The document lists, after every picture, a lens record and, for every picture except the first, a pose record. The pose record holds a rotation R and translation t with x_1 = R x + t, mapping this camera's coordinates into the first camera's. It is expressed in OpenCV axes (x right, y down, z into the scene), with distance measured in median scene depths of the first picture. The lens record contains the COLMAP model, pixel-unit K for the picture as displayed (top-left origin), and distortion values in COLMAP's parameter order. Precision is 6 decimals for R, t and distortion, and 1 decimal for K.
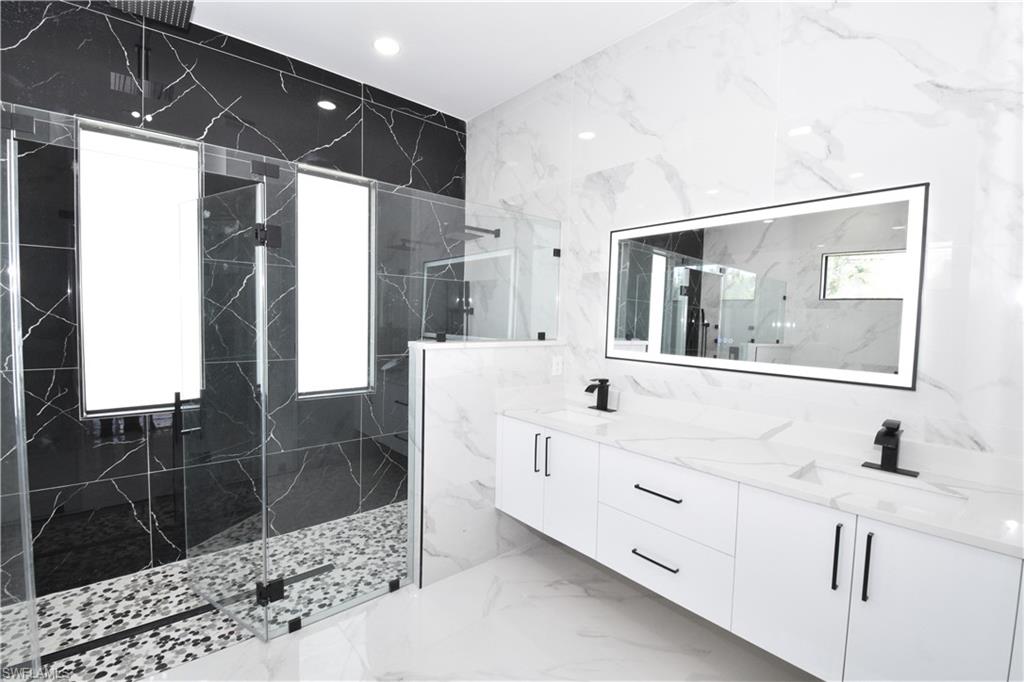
lens RADIAL K [[447.3, 0, 518.7], [0, 447.3, 342.9], [0, 0, 1]] dist [-0.012722, -0.009409]
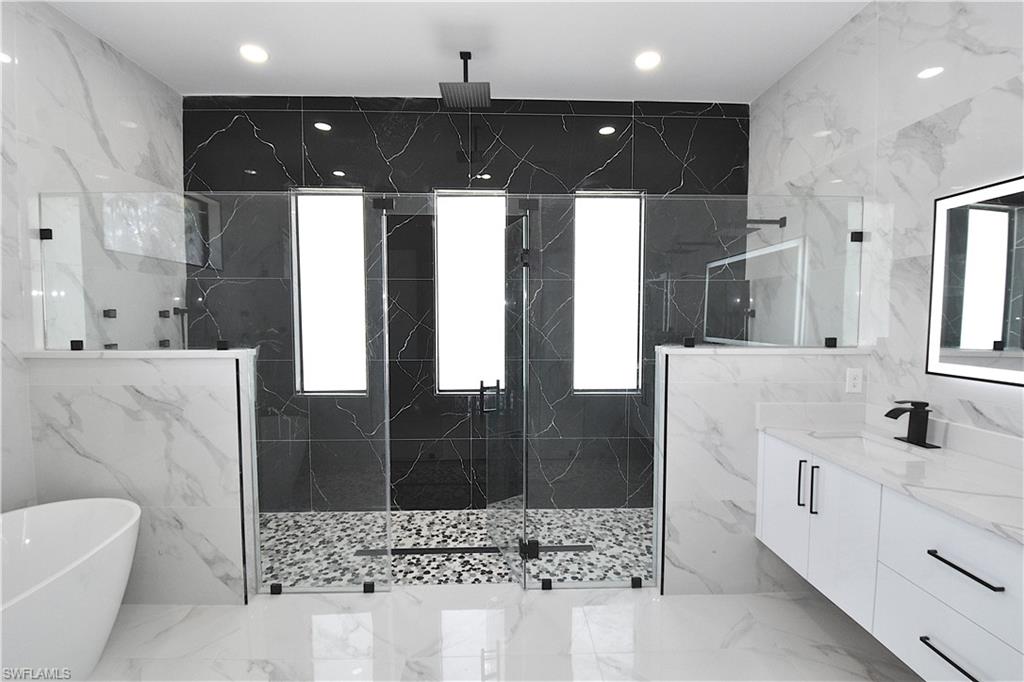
lens RADIAL K [[447.3, 0, 515.0], [0, 447.3, 342.0], [0, 0, 1]] dist [-0.012722, -0.009409]
pose [[0.765958, 0.011862, -0.642781, 0.143872], [-0.018888, 0.999813, -0.004058, -0.002022], [0.642613, 0.015249, 0.766039, 0.019072]]
